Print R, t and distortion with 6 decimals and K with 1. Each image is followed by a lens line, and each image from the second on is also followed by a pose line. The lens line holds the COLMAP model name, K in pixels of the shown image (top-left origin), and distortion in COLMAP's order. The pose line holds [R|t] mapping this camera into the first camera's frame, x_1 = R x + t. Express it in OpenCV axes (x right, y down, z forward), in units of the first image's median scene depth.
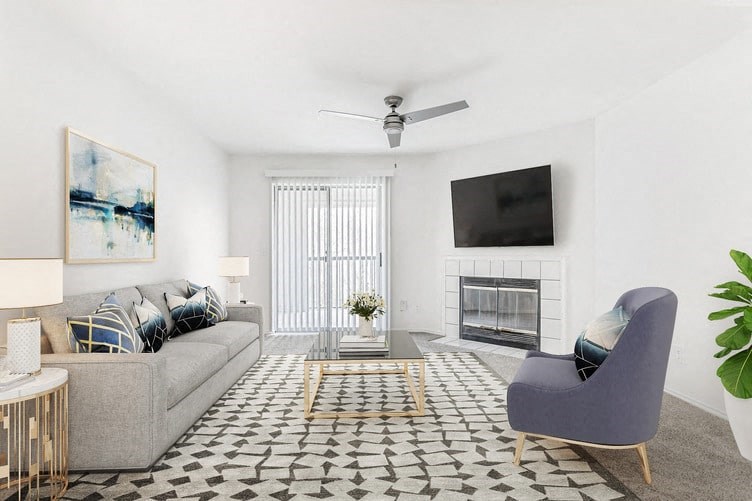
lens RADIAL K [[364.1, 0, 378.4], [0, 364.1, 255.2], [0, 0, 1]] dist [0.012215, 0.000279]
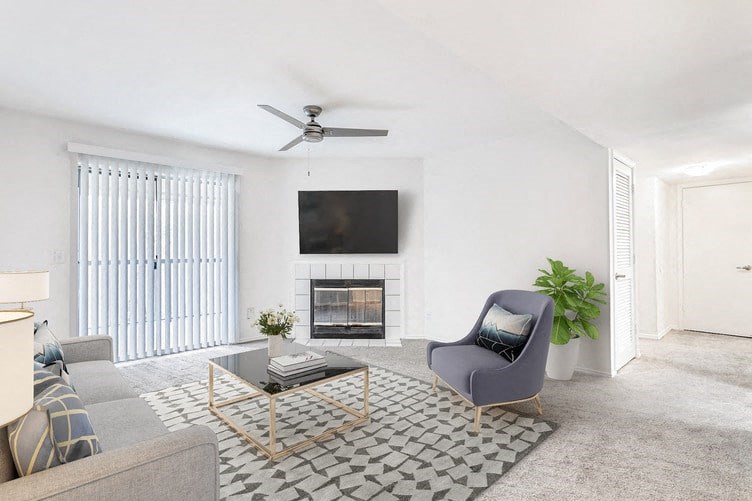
lens RADIAL K [[364.1, 0, 379.0], [0, 364.1, 246.4], [0, 0, 1]] dist [0.012215, 0.000279]
pose [[0.773229, 0.007754, 0.634080, -0.420965], [0.001435, 0.999901, -0.013979, -0.030772], [-0.634125, 0.011719, 0.773141, 0.102115]]
